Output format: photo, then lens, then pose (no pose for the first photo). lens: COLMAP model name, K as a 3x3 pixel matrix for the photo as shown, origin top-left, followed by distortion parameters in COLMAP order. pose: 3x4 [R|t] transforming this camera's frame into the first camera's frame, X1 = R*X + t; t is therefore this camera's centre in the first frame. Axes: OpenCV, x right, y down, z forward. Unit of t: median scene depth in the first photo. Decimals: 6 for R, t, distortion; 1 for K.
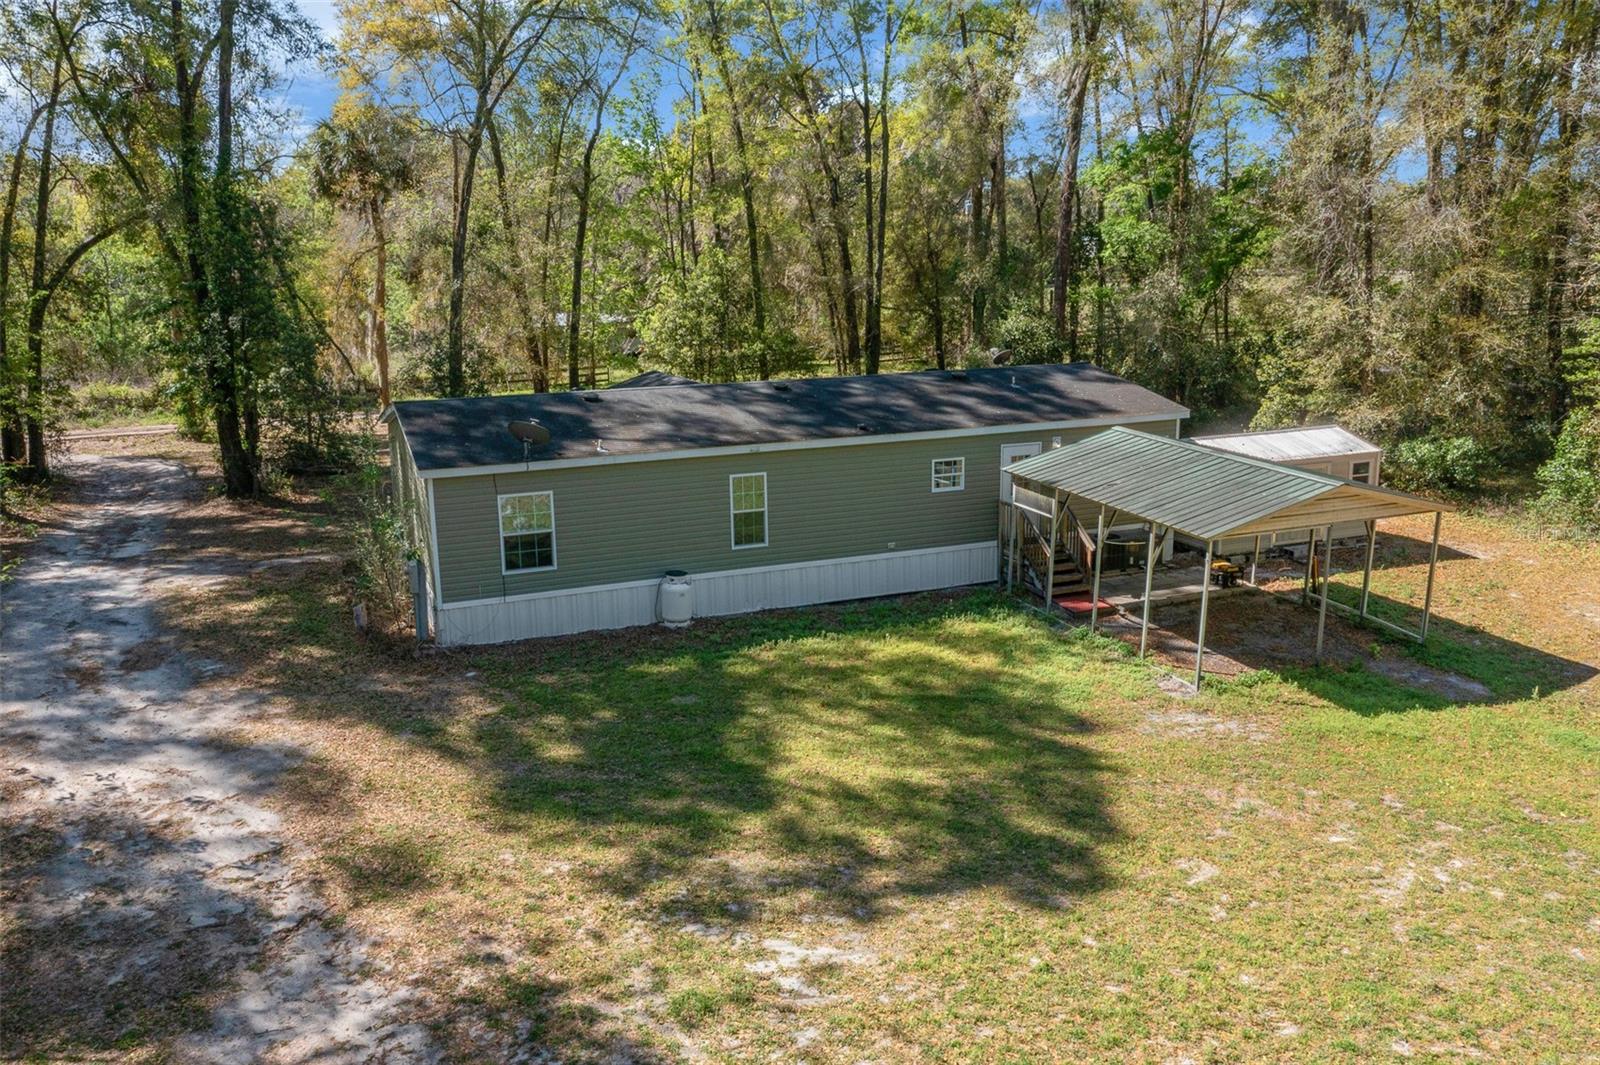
lens RADIAL K [[1324.4, 0, 785.8], [0, 1324.4, 492.1], [0, 0, 1]] dist [-0.008032, 0.005048]
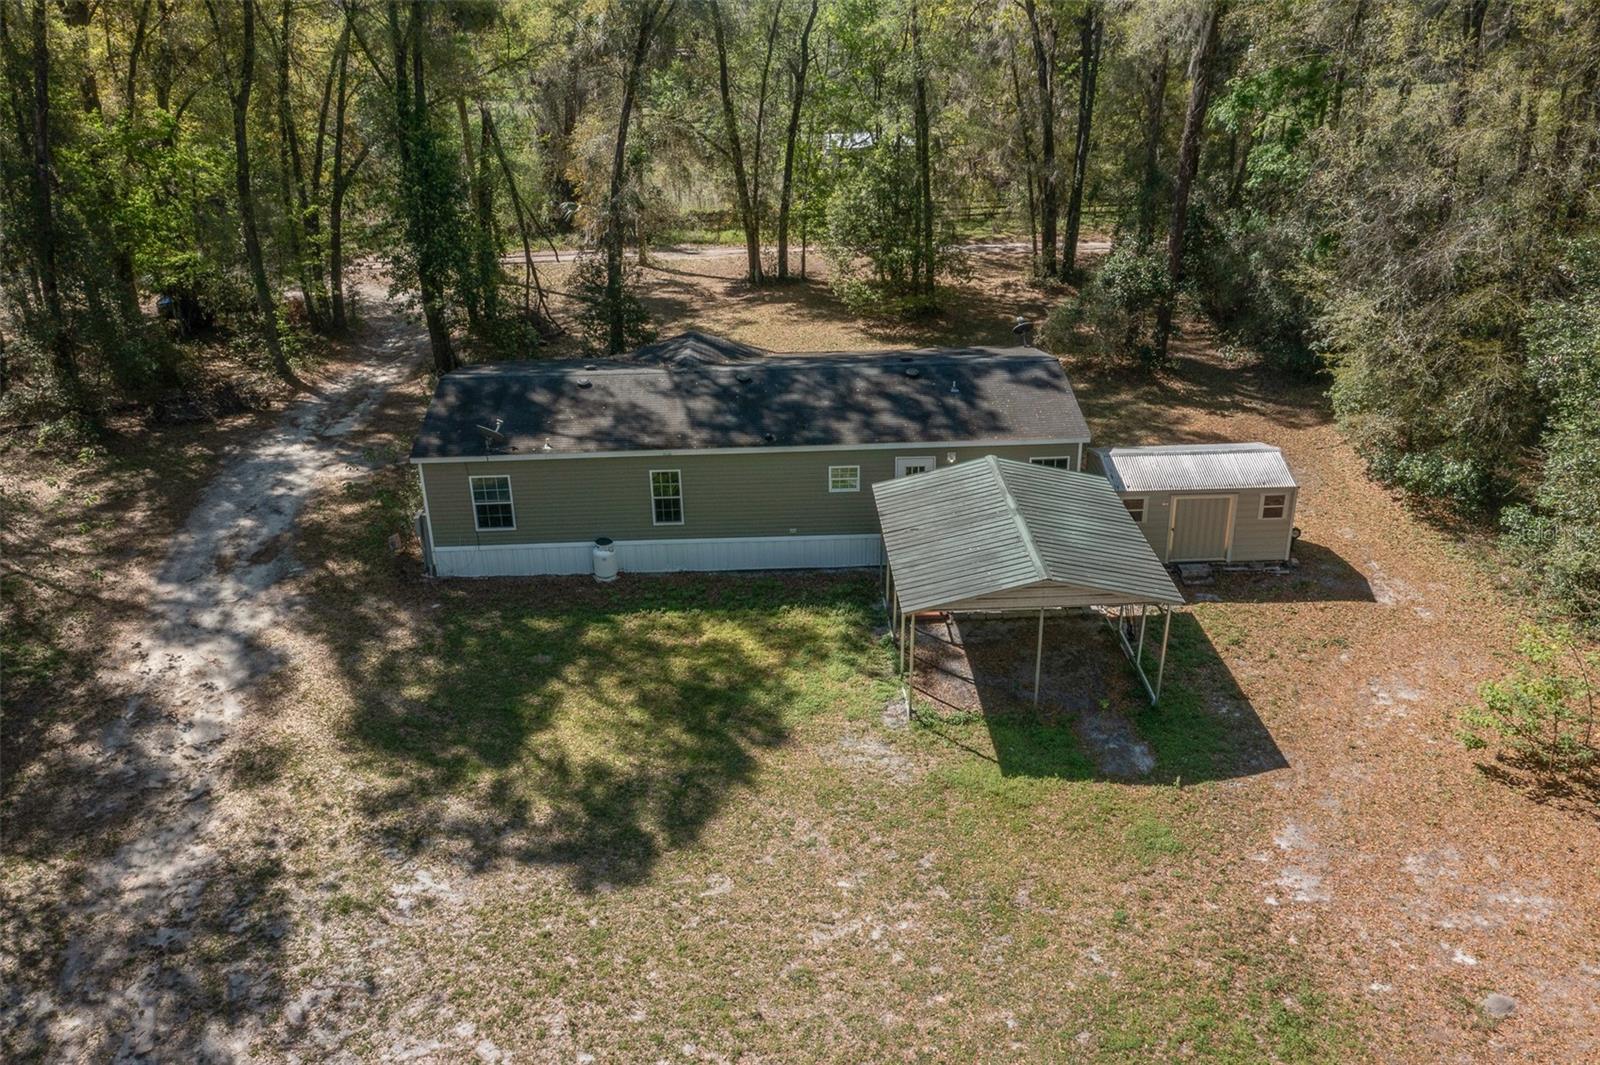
lens RADIAL K [[1289.7, 0, 805.0], [0, 1289.7, 542.3], [0, 0, 1]] dist [-0.014860, 0.007232]
pose [[0.930187, 0.157245, -0.331702, 0.629781], [-0.063487, 0.958904, 0.276537, -0.361599], [0.361554, -0.236172, 0.901943, -0.106843]]
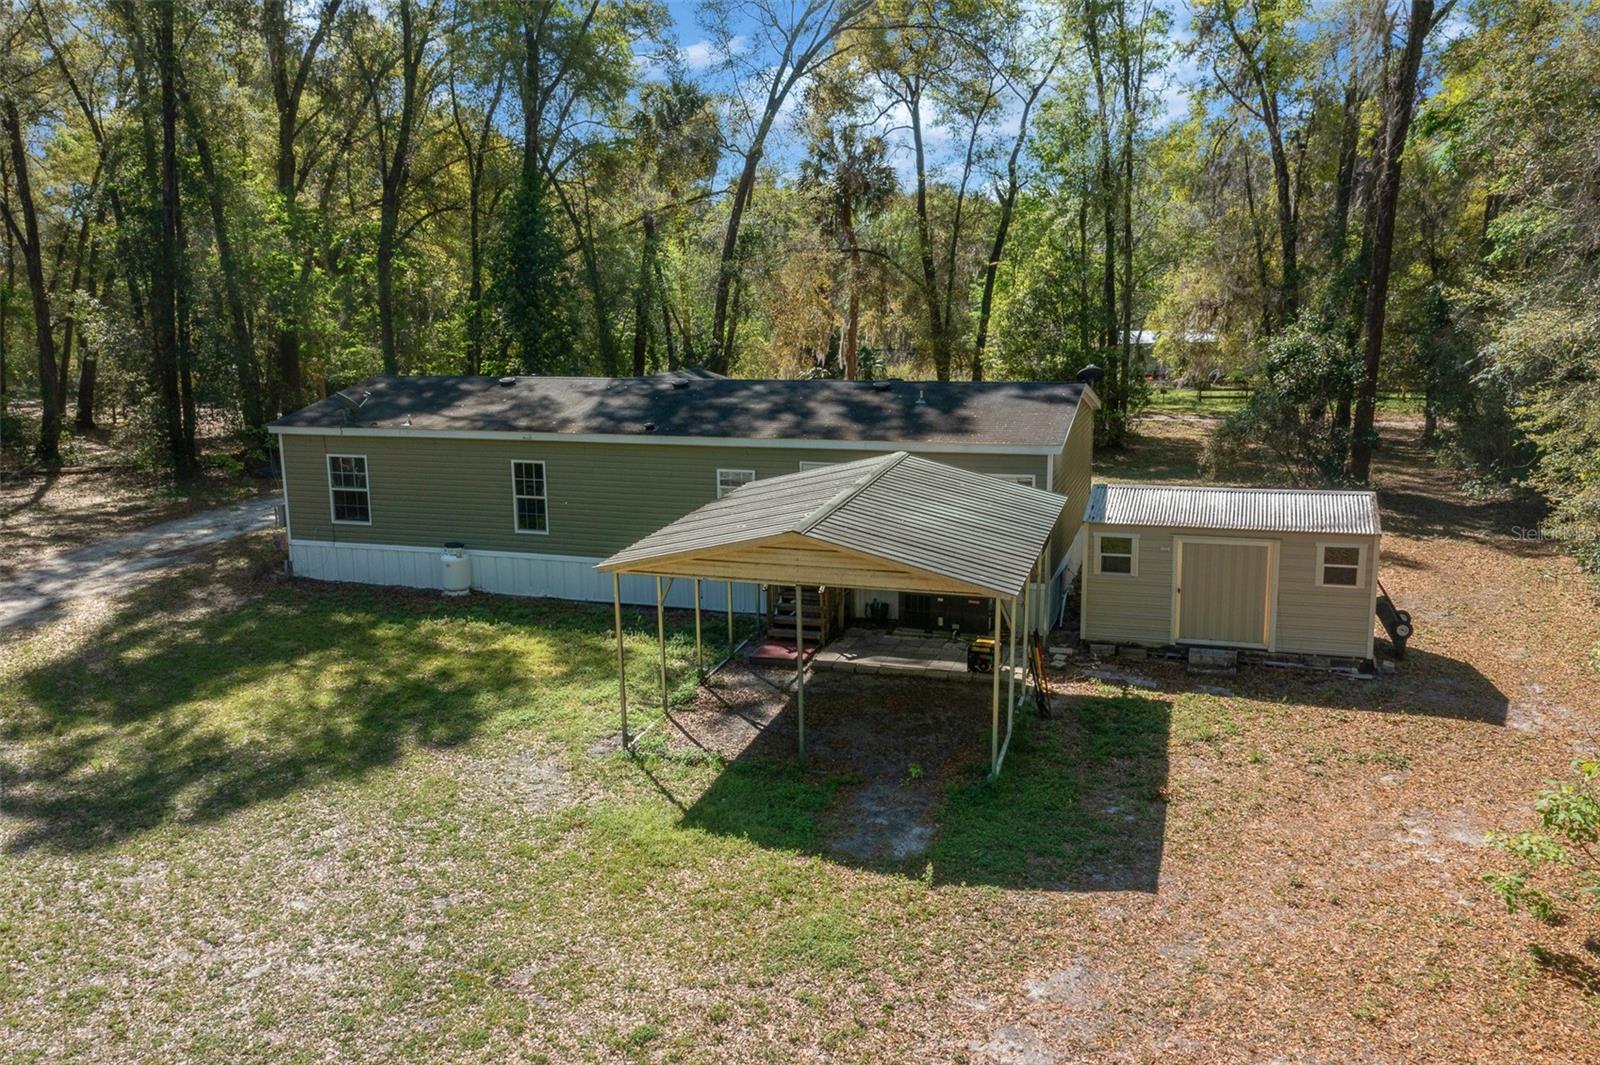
lens RADIAL K [[1284.4, 0, 795.5], [0, 1284.4, 536.1], [0, 0, 1]] dist [-0.022825, 0.015181]
pose [[0.732132, 0.130771, -0.668493, 0.971528], [-0.117503, 0.990933, 0.065157, -0.055475], [0.670952, 0.030846, 0.740859, 0.482481]]
